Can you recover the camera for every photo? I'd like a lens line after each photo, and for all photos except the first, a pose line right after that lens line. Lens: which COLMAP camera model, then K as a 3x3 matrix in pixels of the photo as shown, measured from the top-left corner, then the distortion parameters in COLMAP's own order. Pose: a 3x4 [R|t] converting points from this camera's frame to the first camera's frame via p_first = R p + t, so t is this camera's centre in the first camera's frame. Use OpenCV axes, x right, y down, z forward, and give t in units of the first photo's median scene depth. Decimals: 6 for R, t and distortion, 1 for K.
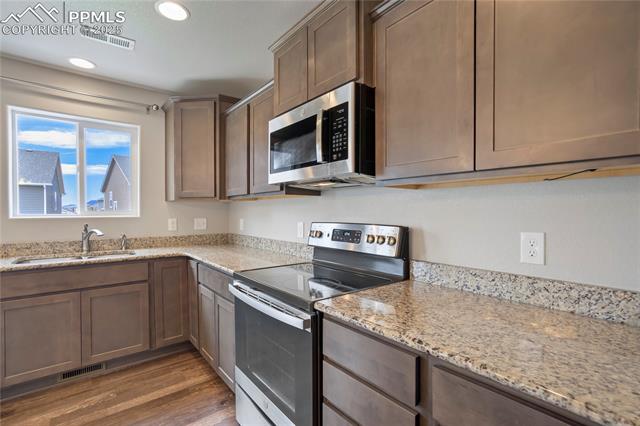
lens RADIAL K [[300.4, 0, 319.9], [0, 300.4, 212.7], [0, 0, 1]] dist [-0.029463, 0.012076]
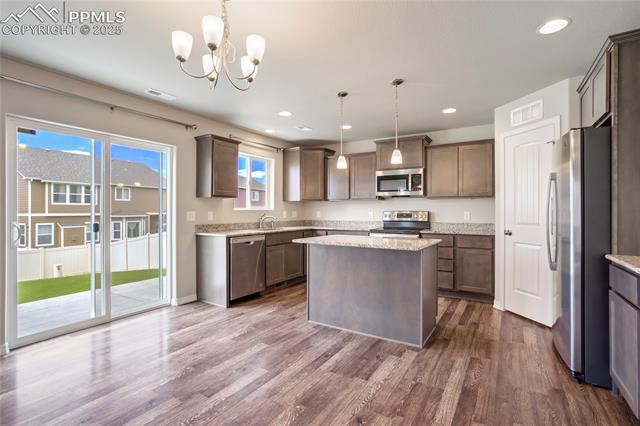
lens RADIAL K [[300.4, 0, 323.1], [0, 300.4, 207.9], [0, 0, 1]] dist [-0.029463, 0.012076]
pose [[0.941647, 0.004962, 0.336565, -1.121627], [0.000280, 0.999879, -0.015525, 0.035497], [-0.336602, 0.014713, 0.941532, -0.967559]]
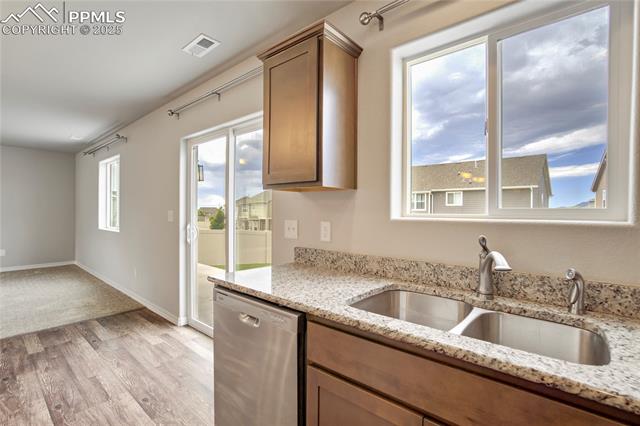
lens RADIAL K [[300.4, 0, 320.6], [0, 300.4, 211.2], [0, 0, 1]] dist [-0.029463, 0.012076]
pose [[0.187483, 0.001001, -0.982267, -0.401089], [-0.012711, 0.999918, -0.001407, 0.002549], [0.982186, 0.012750, 0.187480, 0.692959]]
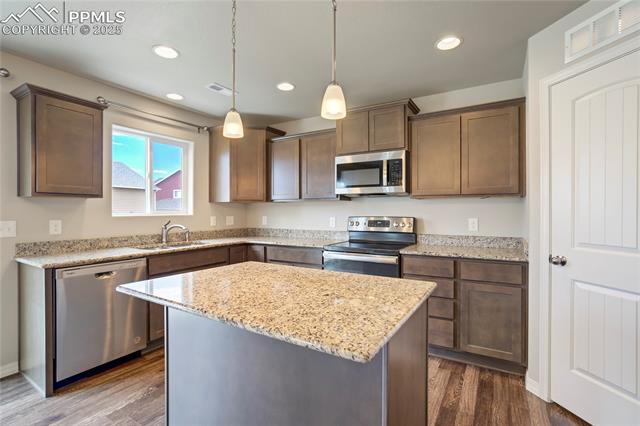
lens RADIAL K [[300.4, 0, 317.3], [0, 300.4, 210.3], [0, 0, 1]] dist [-0.029463, 0.012076]
pose [[0.938049, -0.000527, 0.346502, -0.658410], [0.003613, 0.999959, -0.008258, 0.007080], [-0.346484, 0.008999, 0.938013, -0.428156]]
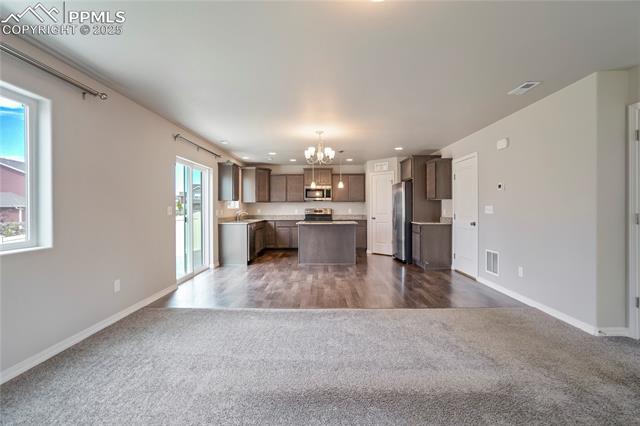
lens RADIAL K [[300.4, 0, 321.5], [0, 300.4, 206.3], [0, 0, 1]] dist [-0.029463, 0.012076]
pose [[0.628652, 0.001548, 0.777685, -2.656597], [0.006981, 0.999946, -0.007634, 0.025854], [-0.777655, 0.010228, 0.628608, -1.510475]]
